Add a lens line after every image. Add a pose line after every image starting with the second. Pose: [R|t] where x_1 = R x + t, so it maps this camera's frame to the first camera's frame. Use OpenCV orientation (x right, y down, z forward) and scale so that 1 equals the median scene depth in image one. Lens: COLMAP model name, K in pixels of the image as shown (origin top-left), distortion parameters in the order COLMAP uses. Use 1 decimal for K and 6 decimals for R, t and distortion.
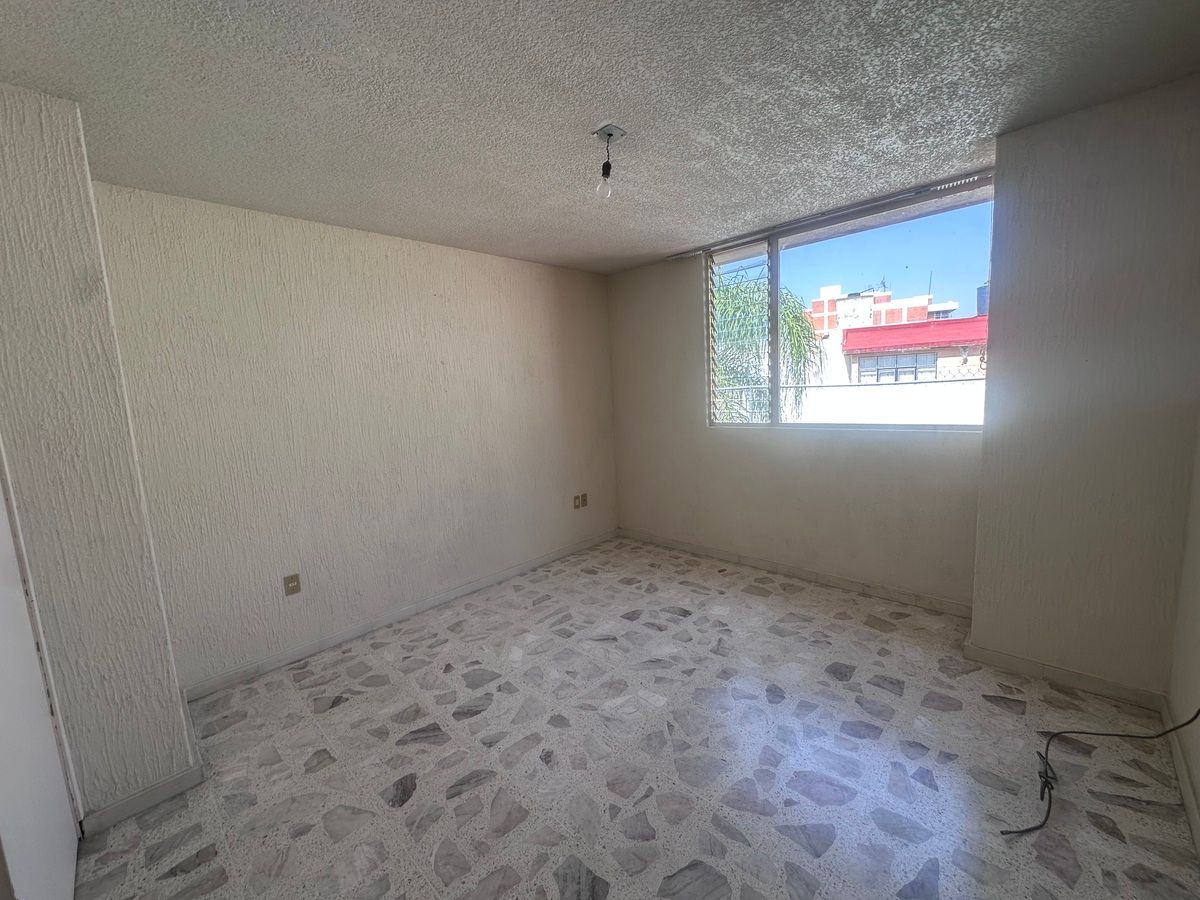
lens RADIAL K [[480.0, 0, 600.0], [0, 480.0, 450.0], [0, 0, 1]] dist [-0.005802, 0.001062]
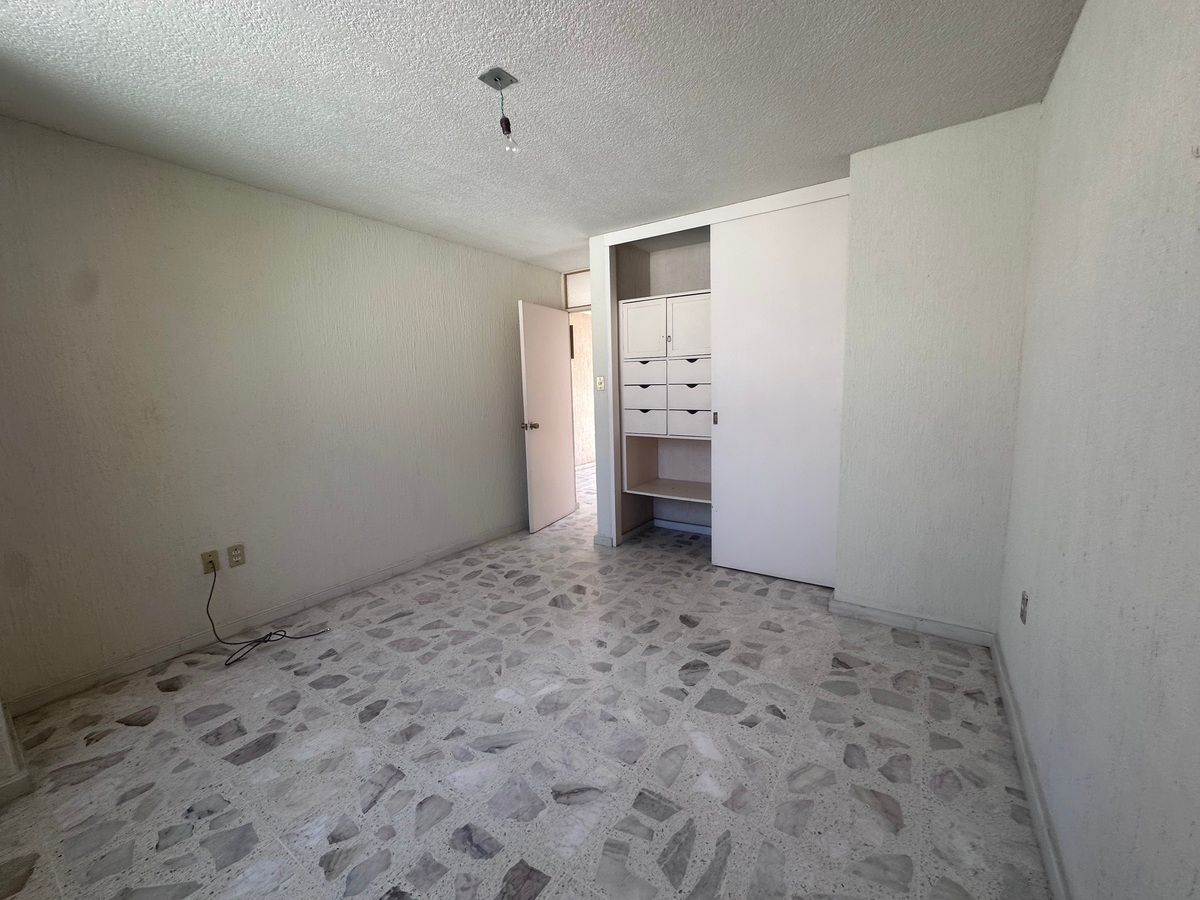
lens RADIAL K [[480.0, 0, 600.0], [0, 480.0, 450.0], [0, 0, 1]] dist [-0.005802, 0.001062]
pose [[-0.982861, 0.099423, -0.155240, 0.033741], [0.056143, 0.963531, 0.261640, -0.168693], [0.175592, 0.248441, -0.952599, 1.737408]]
